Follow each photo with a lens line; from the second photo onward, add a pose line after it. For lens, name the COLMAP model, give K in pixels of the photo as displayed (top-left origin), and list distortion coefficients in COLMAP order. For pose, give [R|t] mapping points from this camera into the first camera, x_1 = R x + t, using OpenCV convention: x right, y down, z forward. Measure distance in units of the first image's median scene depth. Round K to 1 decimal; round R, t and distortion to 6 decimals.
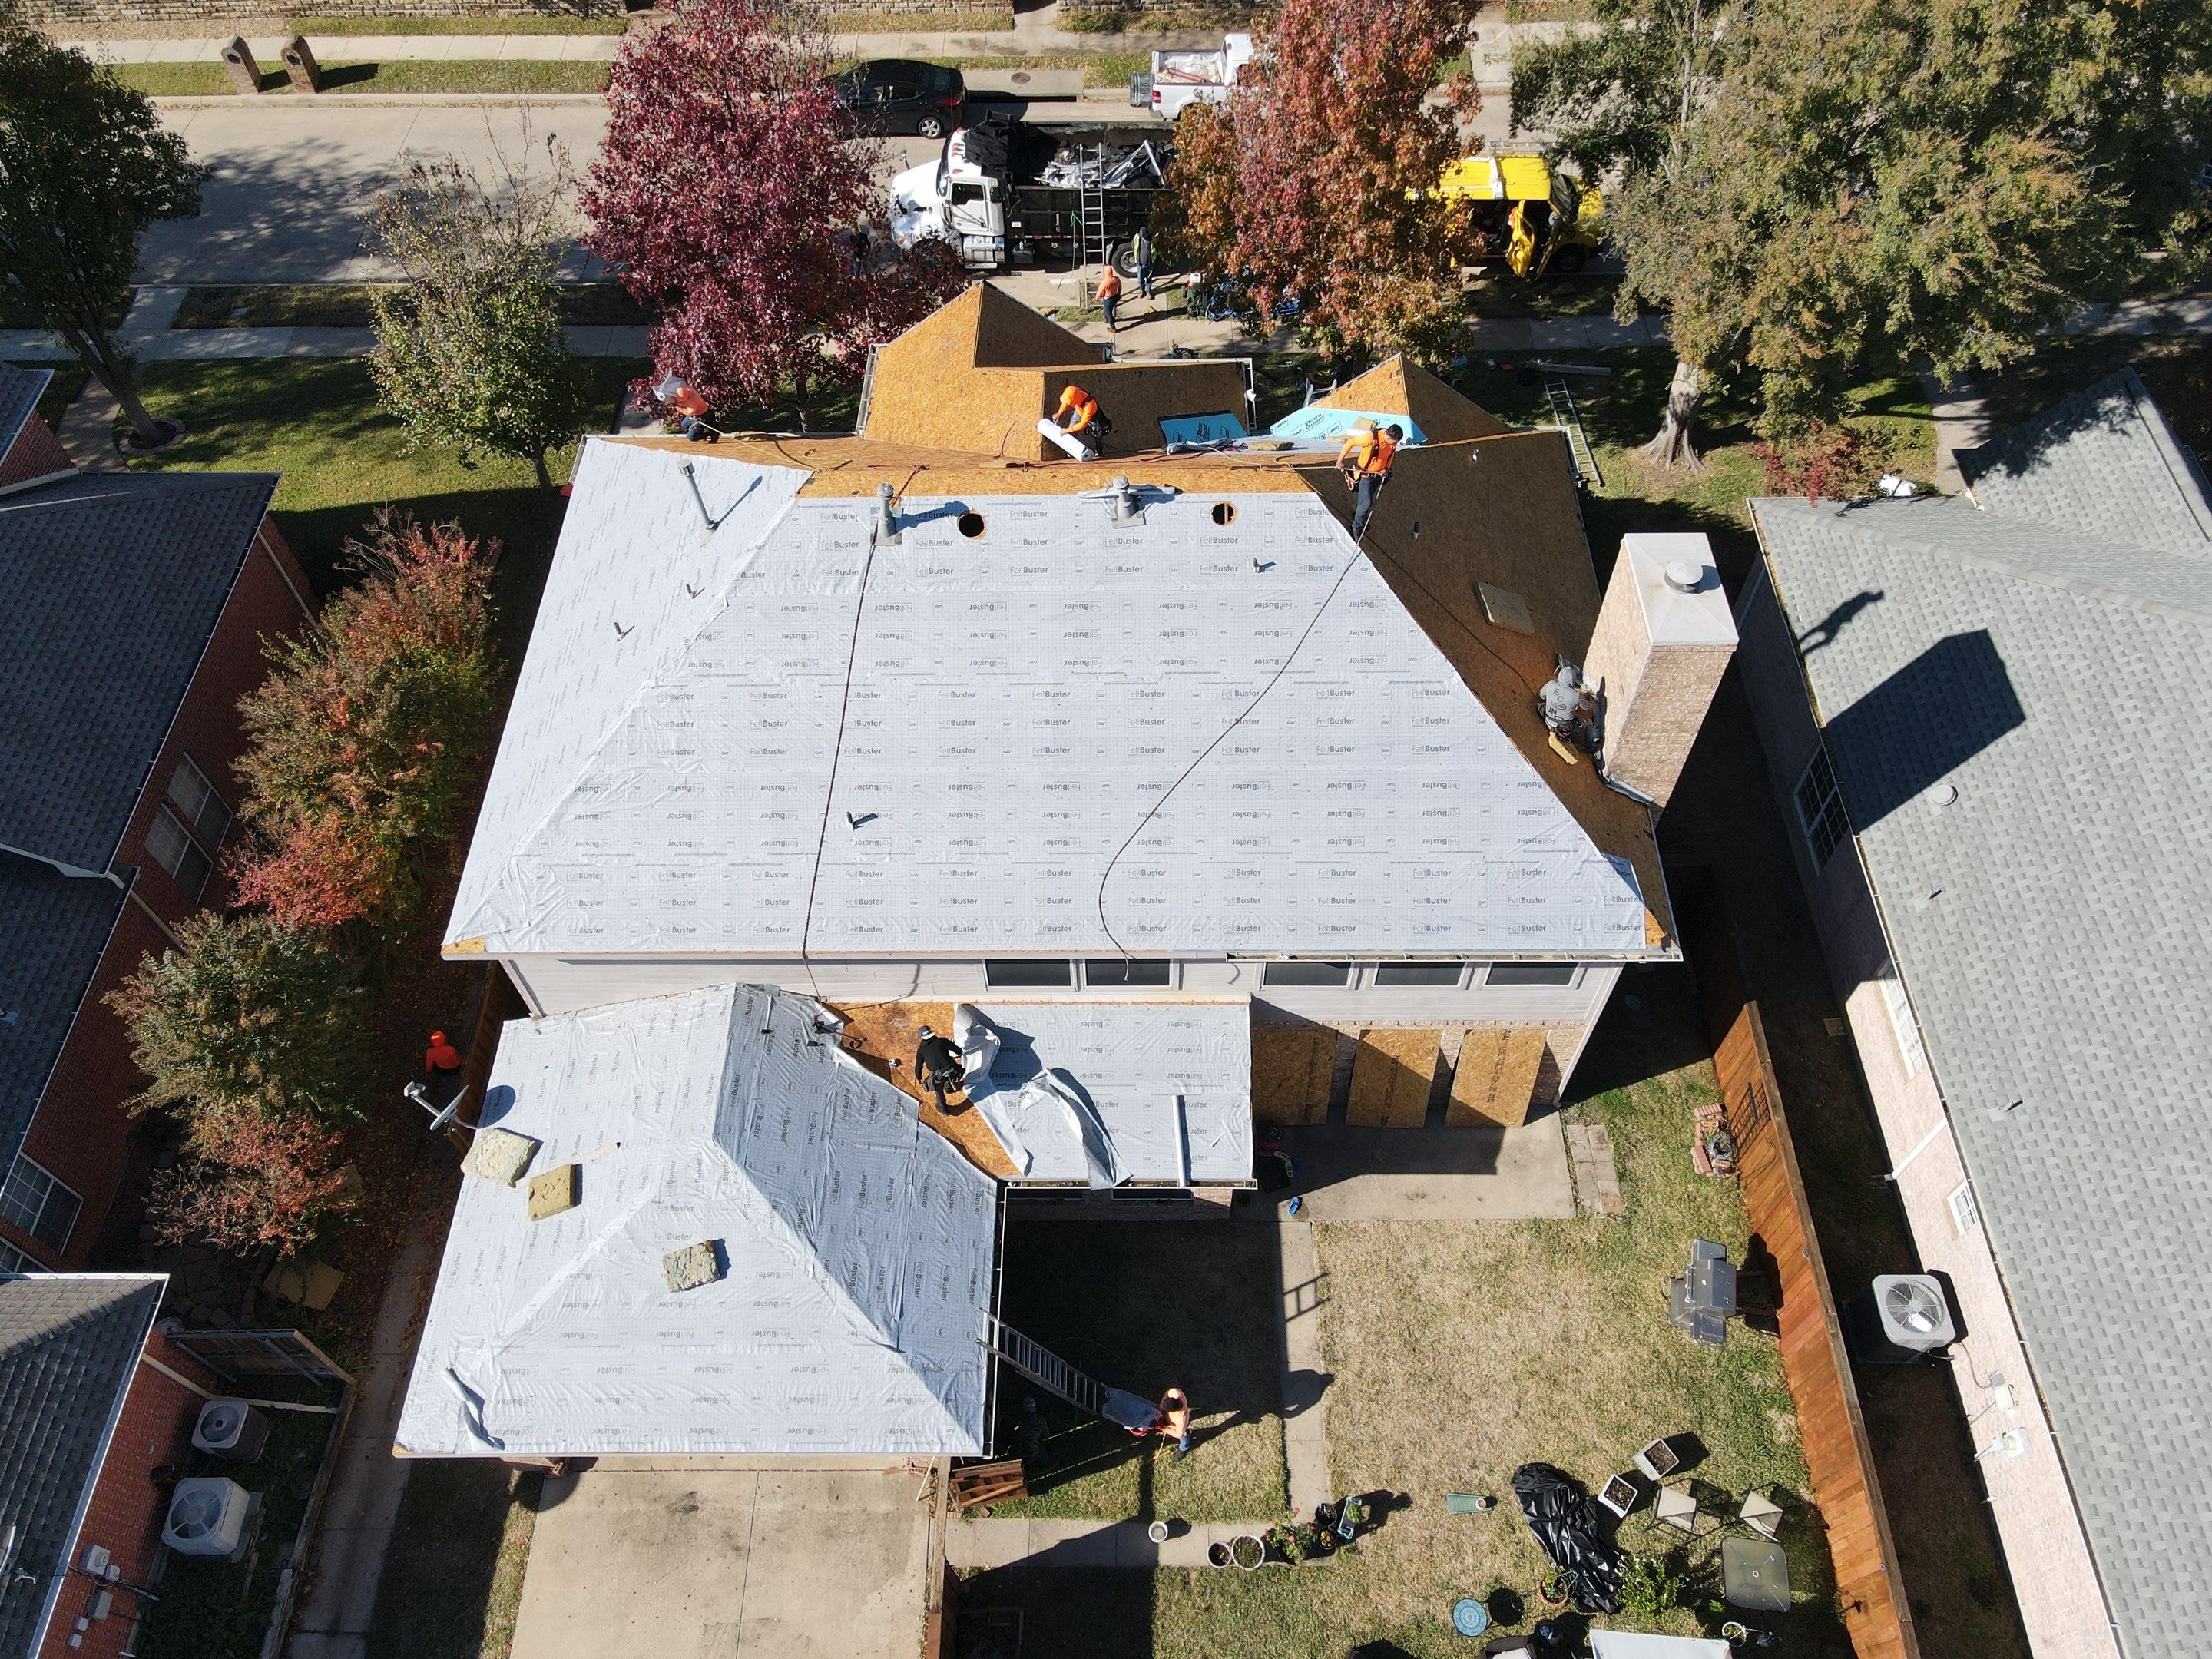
lens RADIAL K [[1591.6, 0, 1115.1], [0, 1591.6, 835.0], [0, 0, 1]] dist [0.011579, 0.014156]
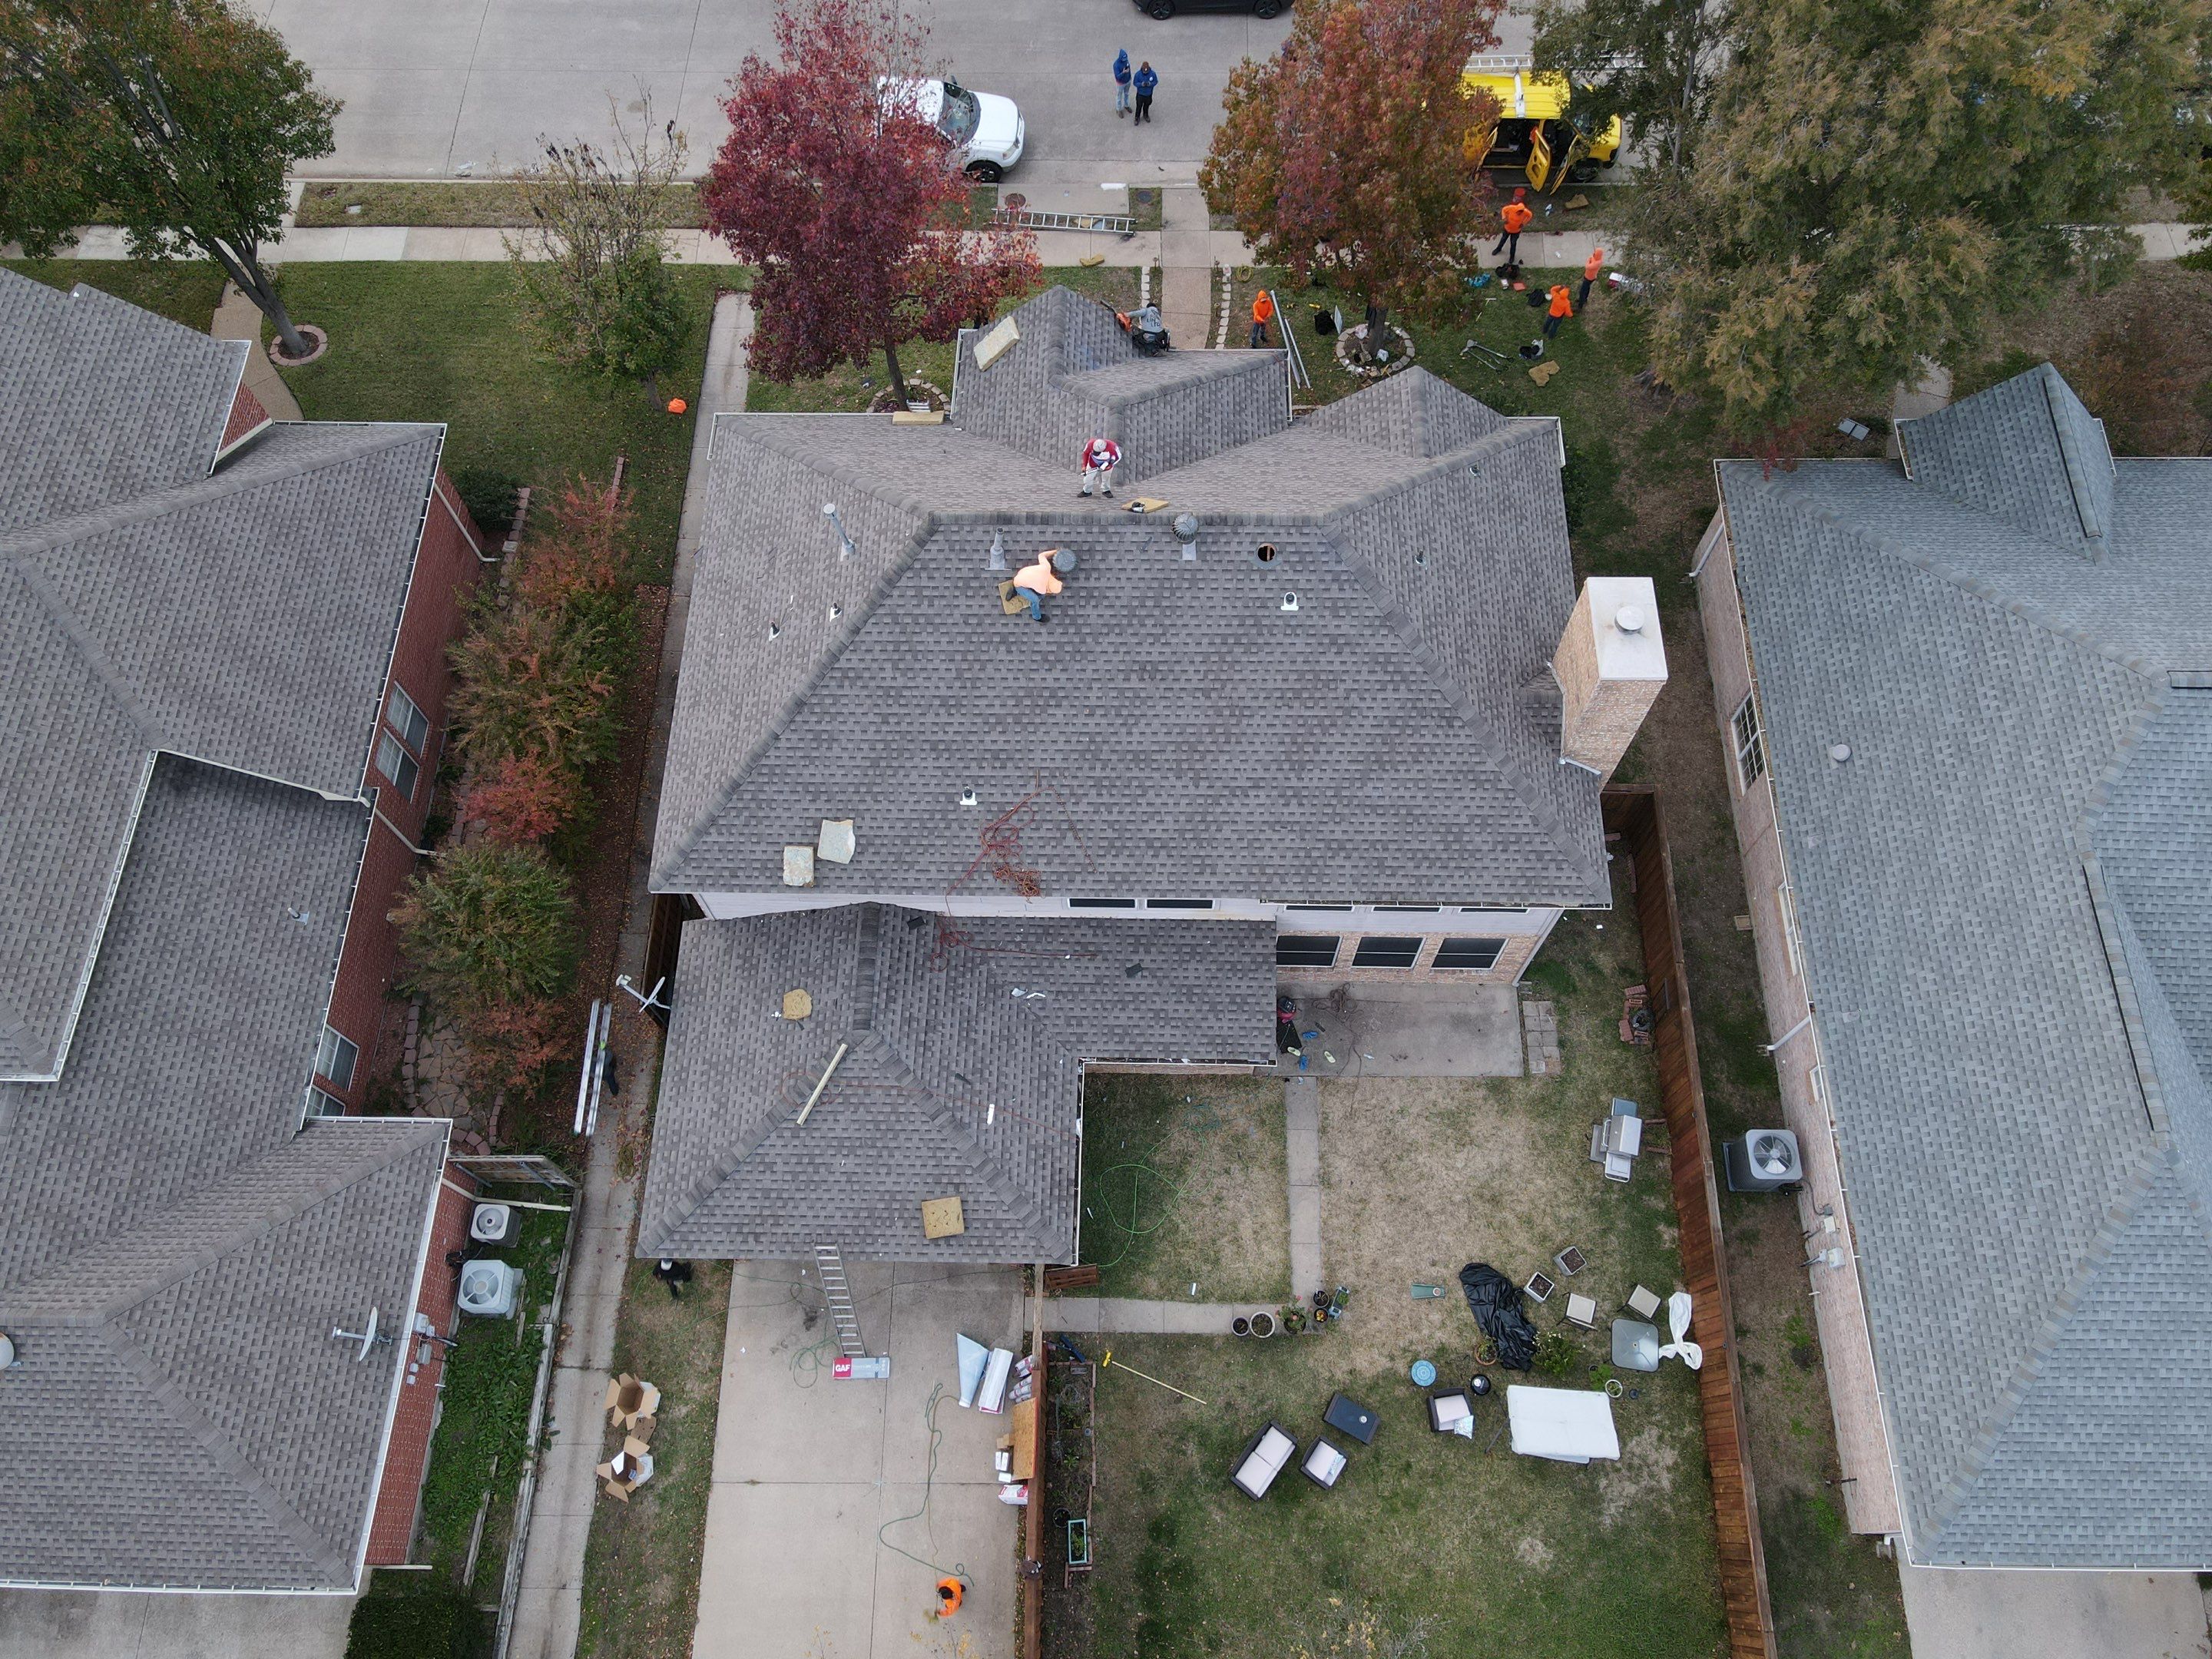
lens RADIAL K [[1591.6, 0, 1120.8], [0, 1591.6, 822.2], [0, 0, 1]] dist [0.011579, 0.014156]
pose [[0.999928, 0.011881, -0.001788, -0.036660], [-0.011371, 0.983843, 0.178672, -0.200712], [0.003882, -0.178639, 0.983907, -0.240477]]
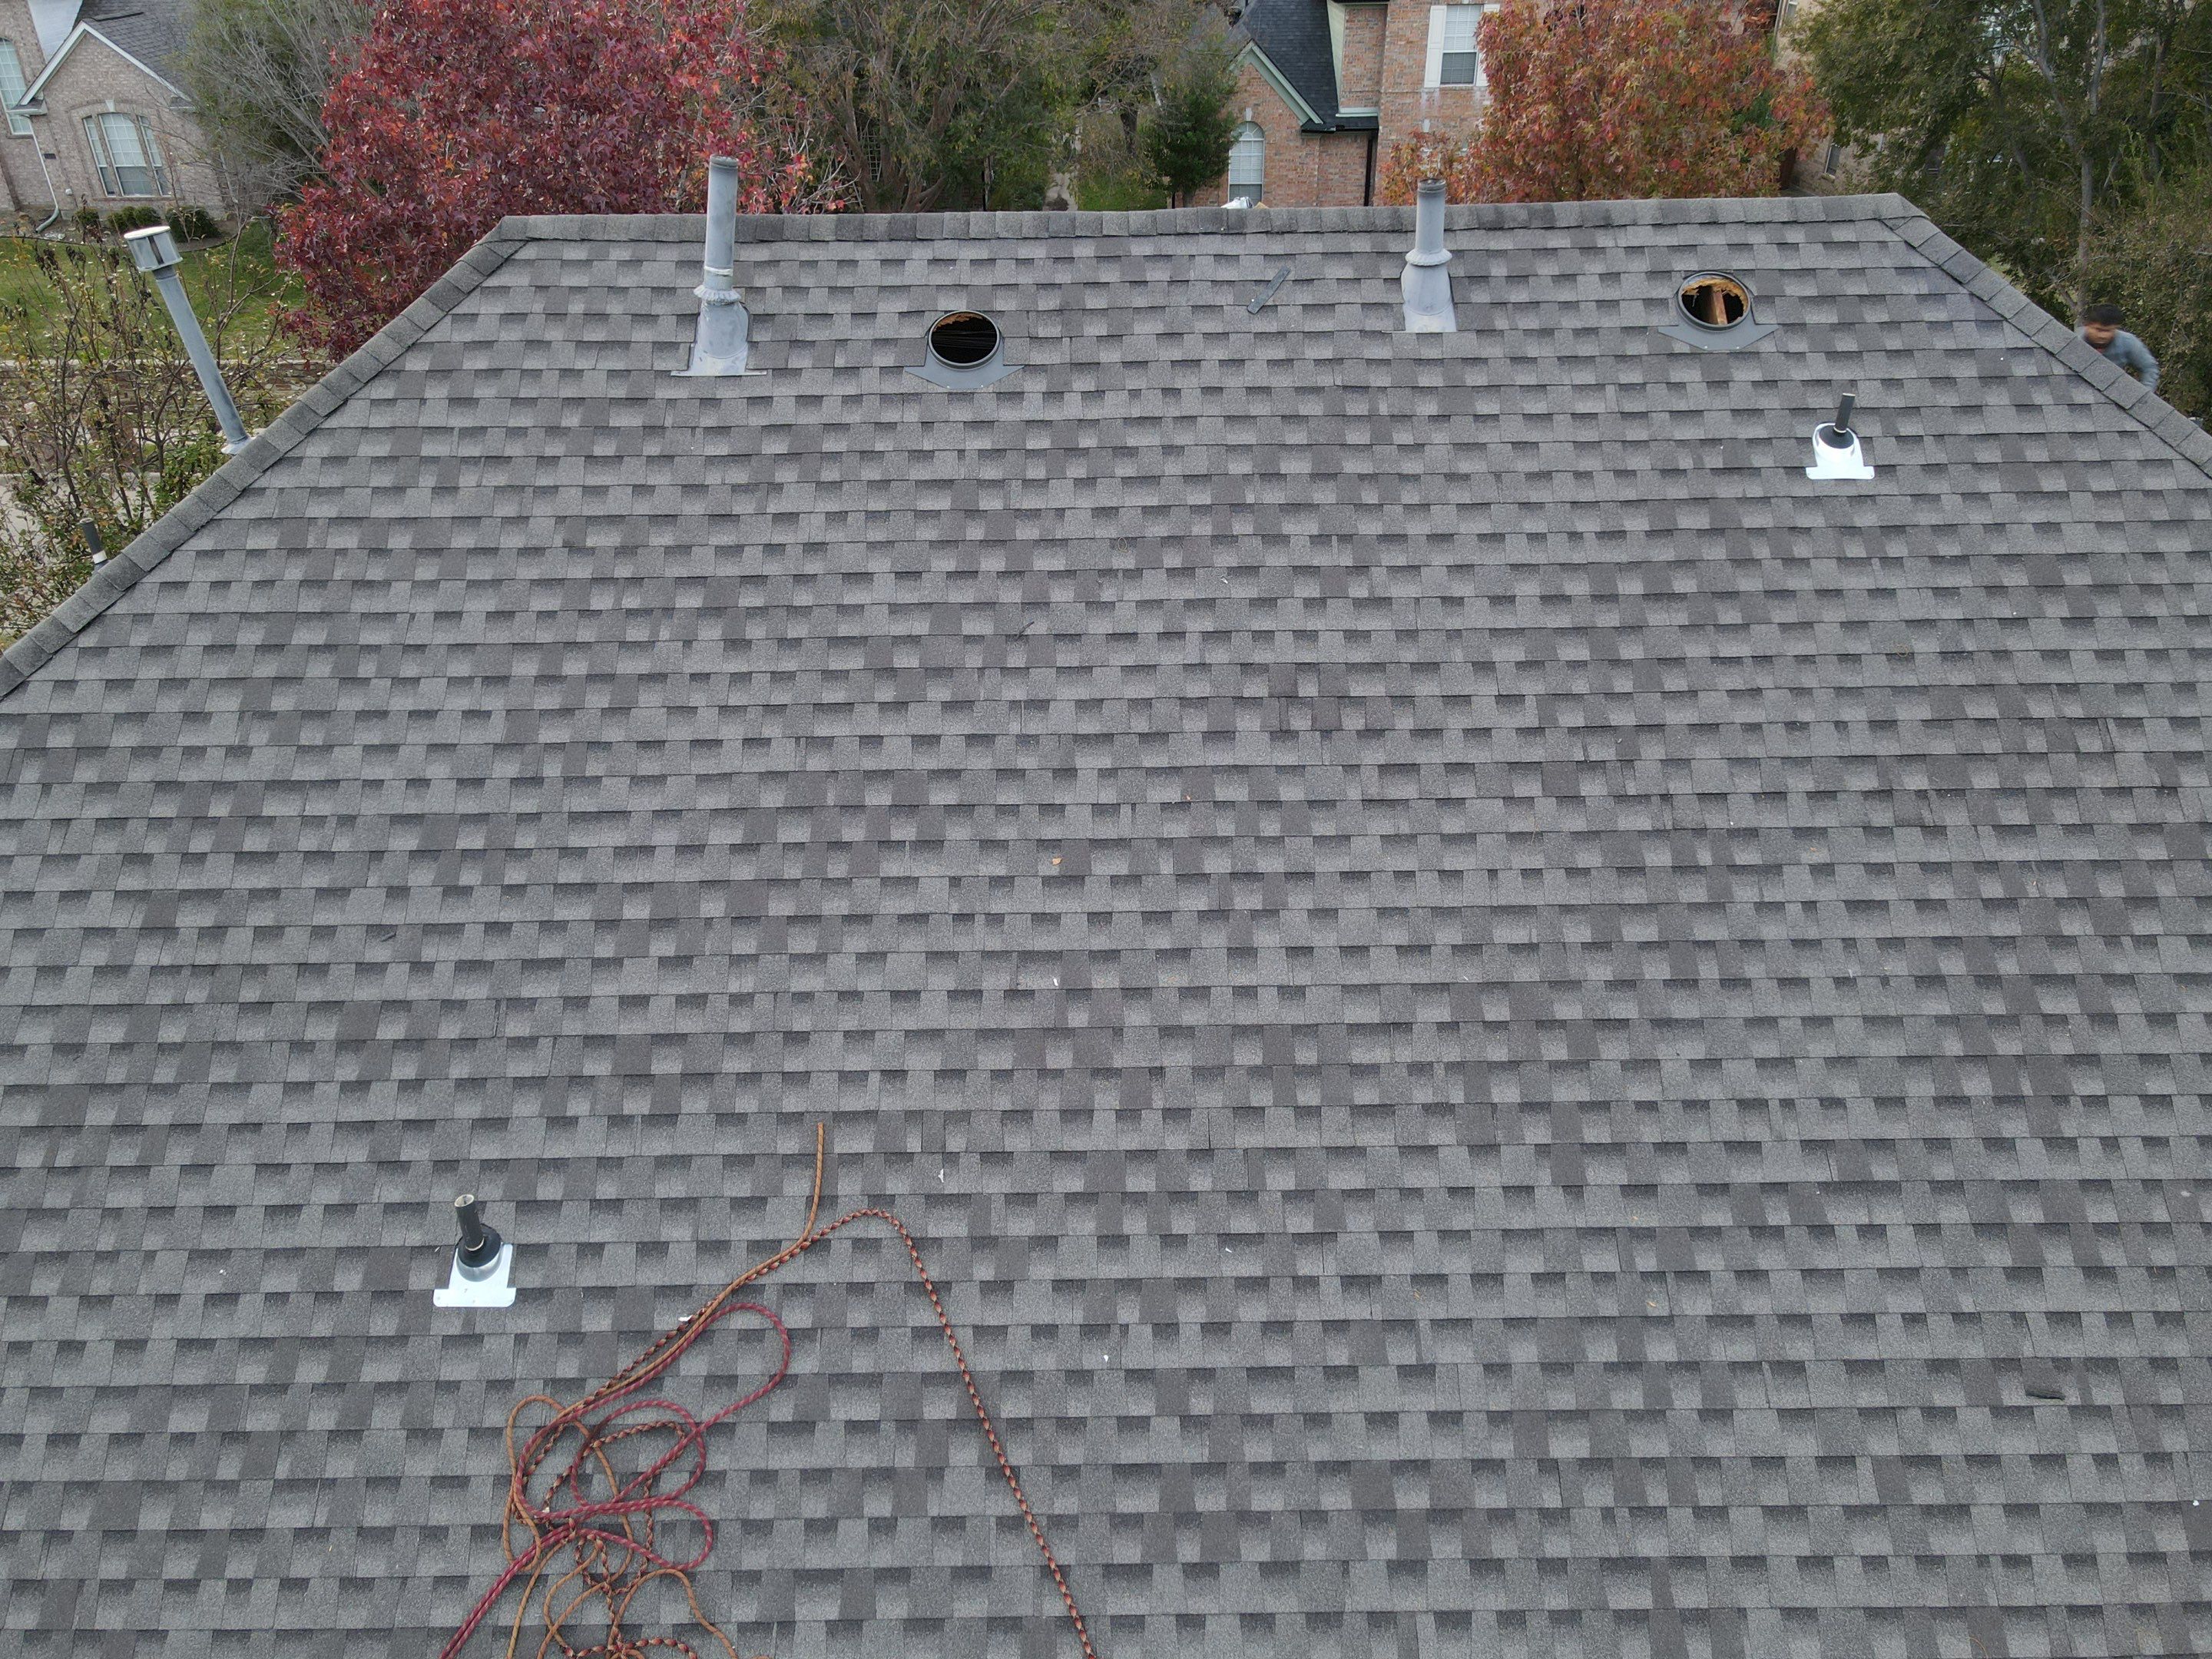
lens RADIAL K [[1591.6, 0, 1109.3], [0, 1591.6, 836.2], [0, 0, 1]] dist [0.011579, 0.014156]
pose [[0.999935, -0.001475, 0.011309, -0.058078], [0.005793, 0.919827, -0.392281, 0.030000], [-0.009823, 0.392321, 0.919776, 0.676176]]
